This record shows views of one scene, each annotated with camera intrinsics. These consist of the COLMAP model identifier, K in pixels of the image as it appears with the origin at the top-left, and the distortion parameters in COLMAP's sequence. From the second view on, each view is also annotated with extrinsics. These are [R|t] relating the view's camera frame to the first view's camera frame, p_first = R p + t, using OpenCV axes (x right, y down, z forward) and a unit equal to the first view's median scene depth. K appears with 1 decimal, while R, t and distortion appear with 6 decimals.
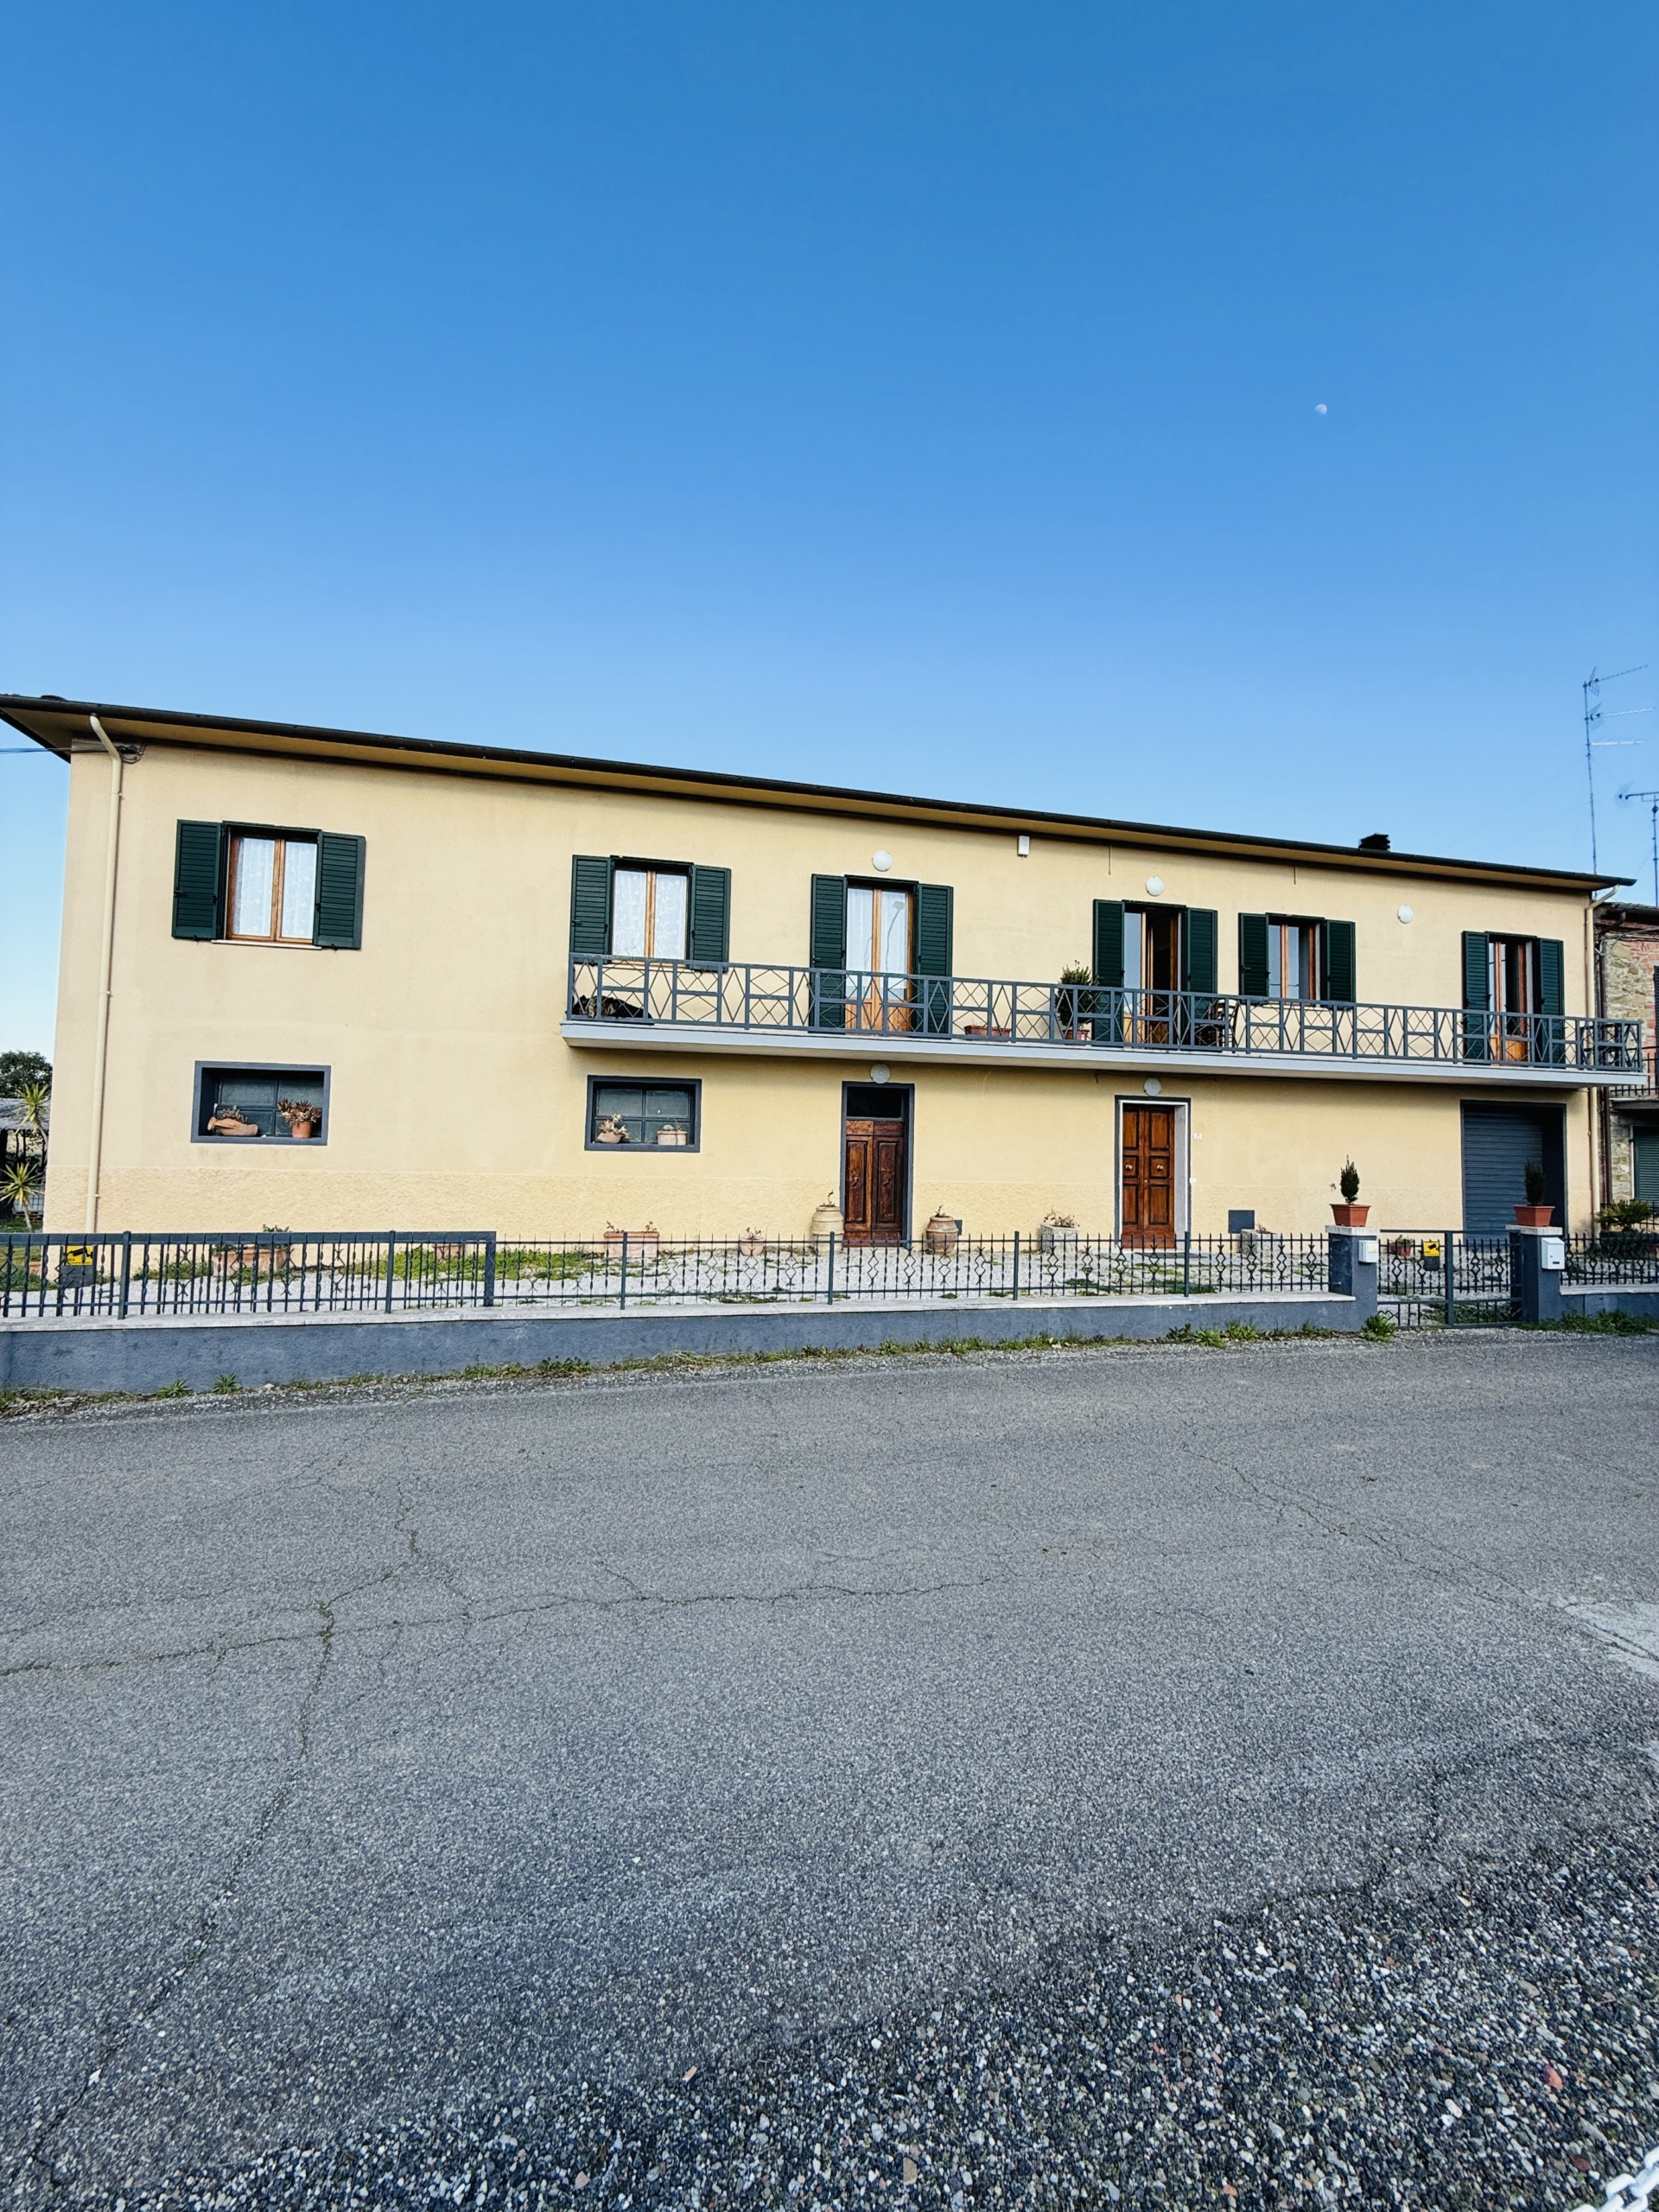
lens RADIAL K [[883.1, 0, 819.9], [0, 883.1, 1112.9], [0, 0, 1]] dist [0.002425, -0.000143]
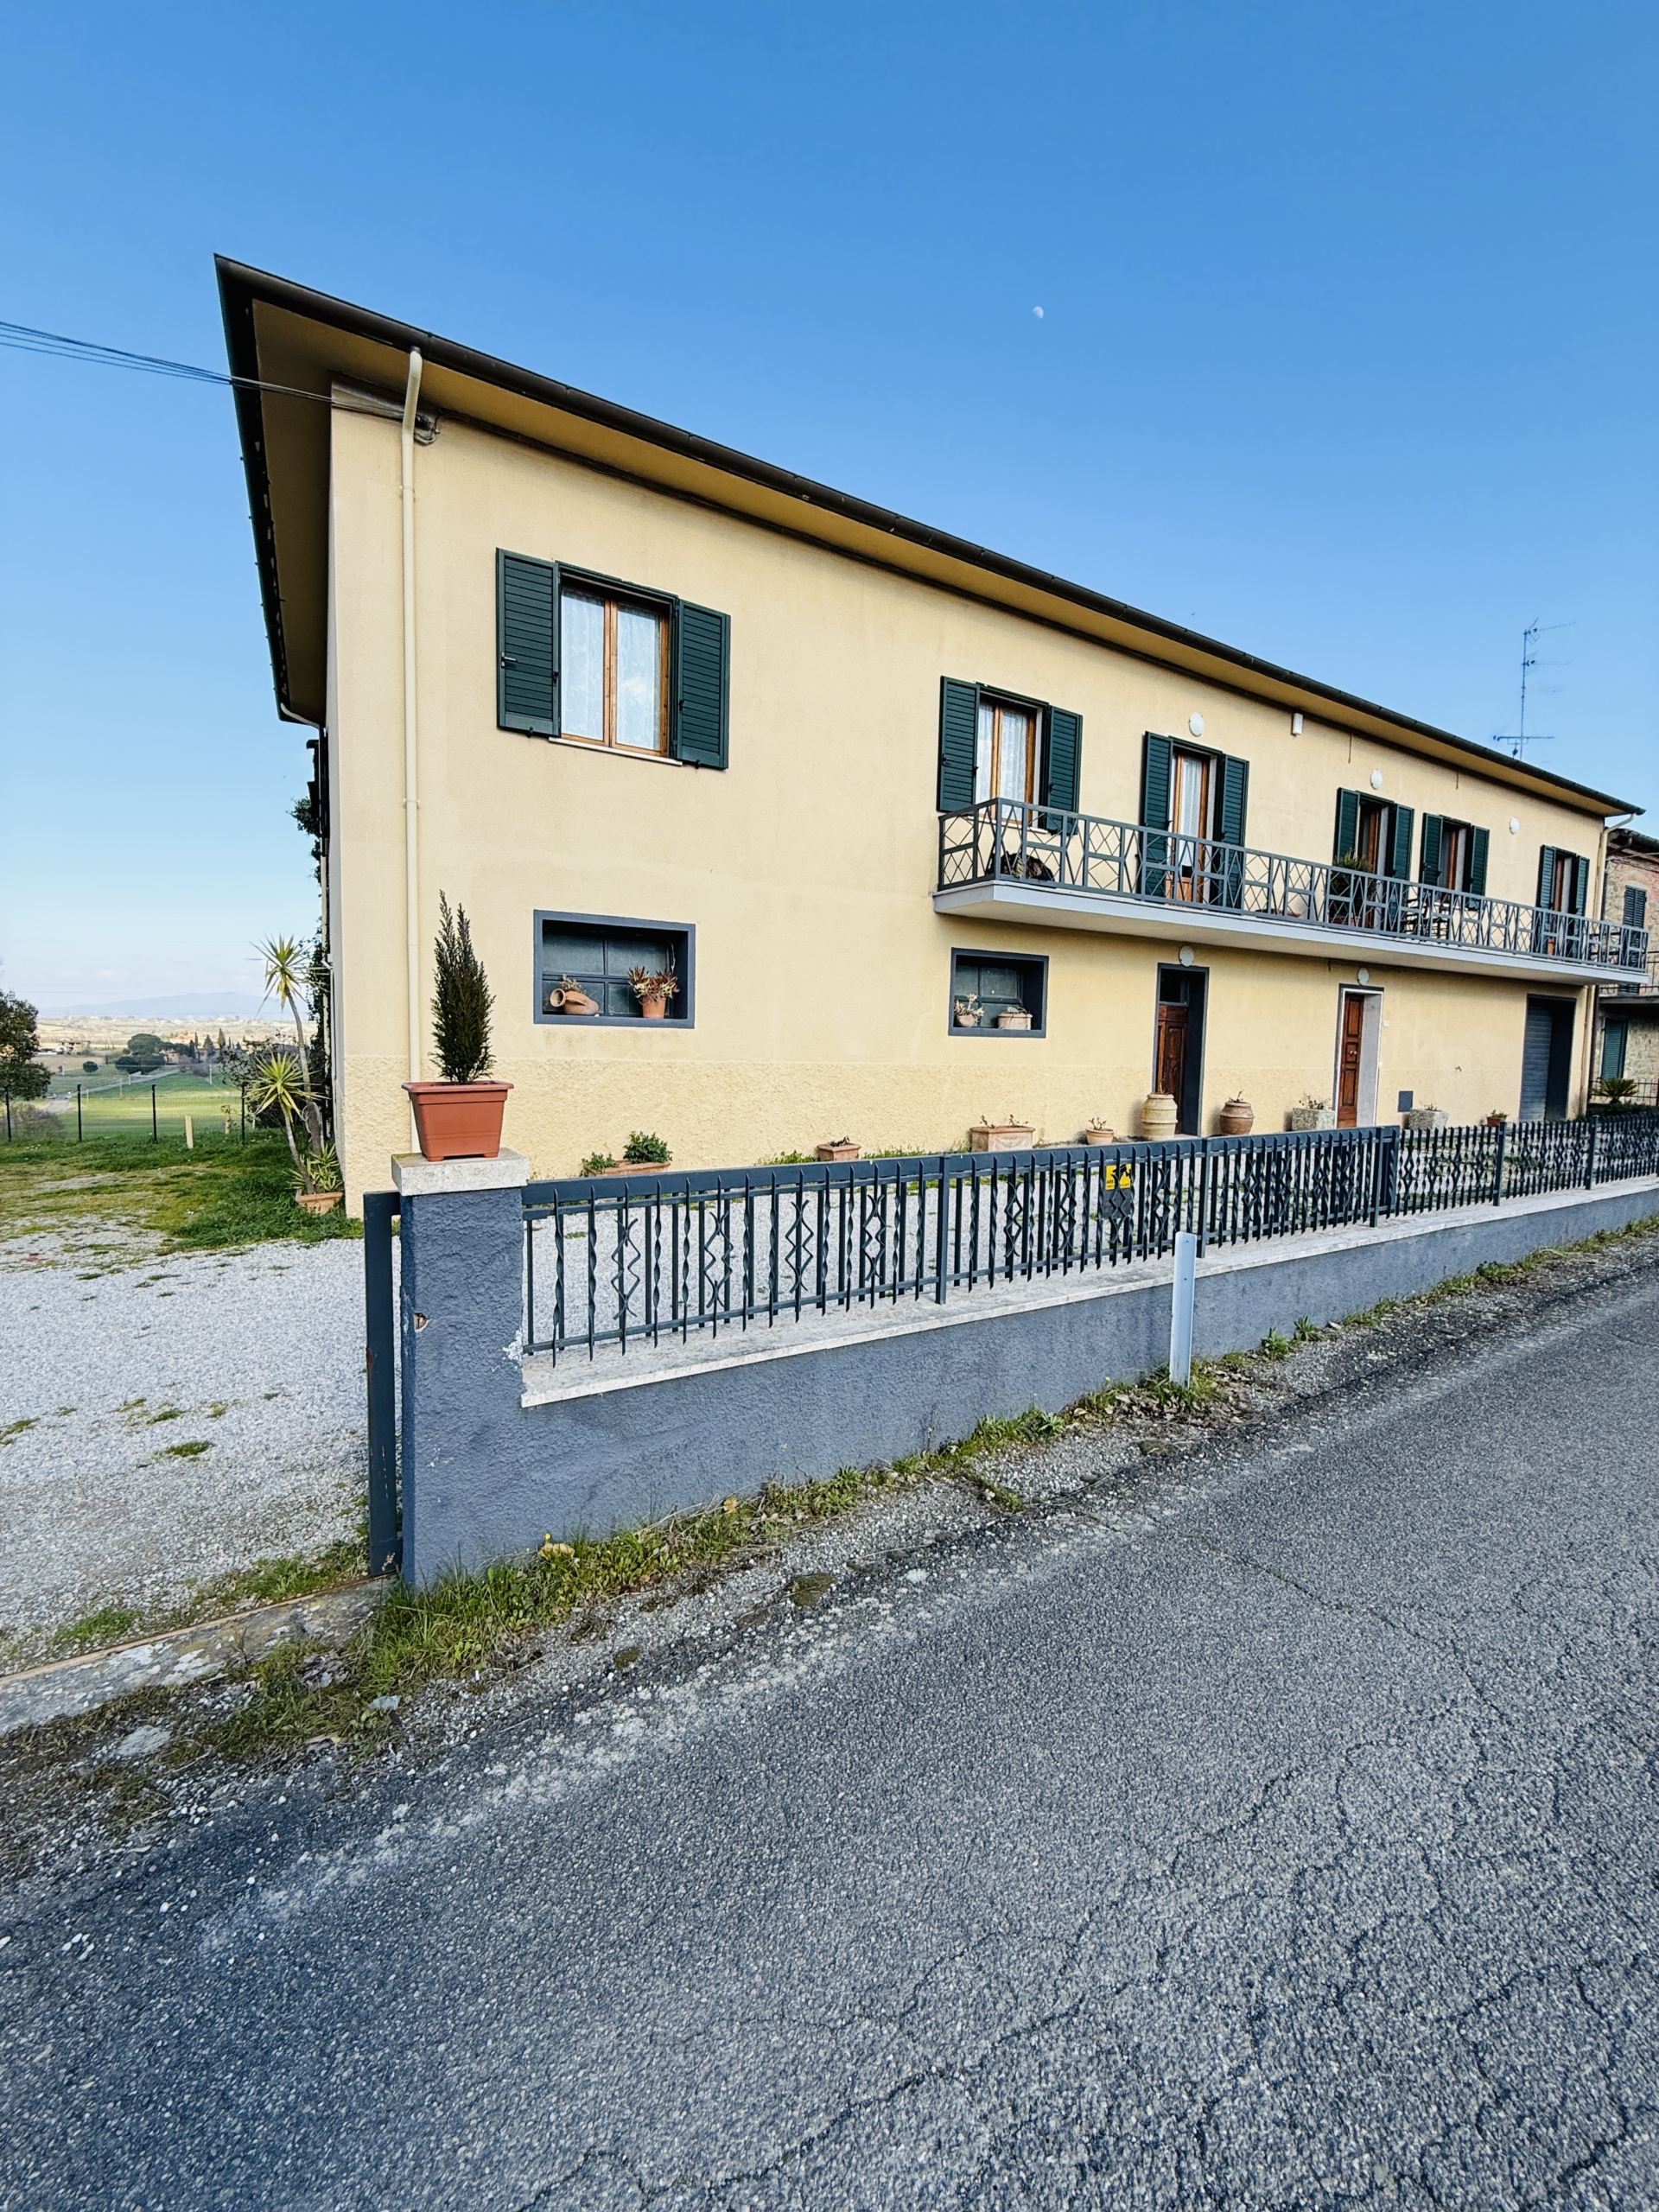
lens RADIAL K [[883.1, 0, 826.3], [0, 883.1, 1097.7], [0, 0, 1]] dist [0.002425, -0.000143]
pose [[0.951768, -0.018378, 0.306269, -0.618651], [-0.017313, 0.993397, 0.113410, 0.006801], [-0.306331, -0.113242, 0.945165, 0.202819]]
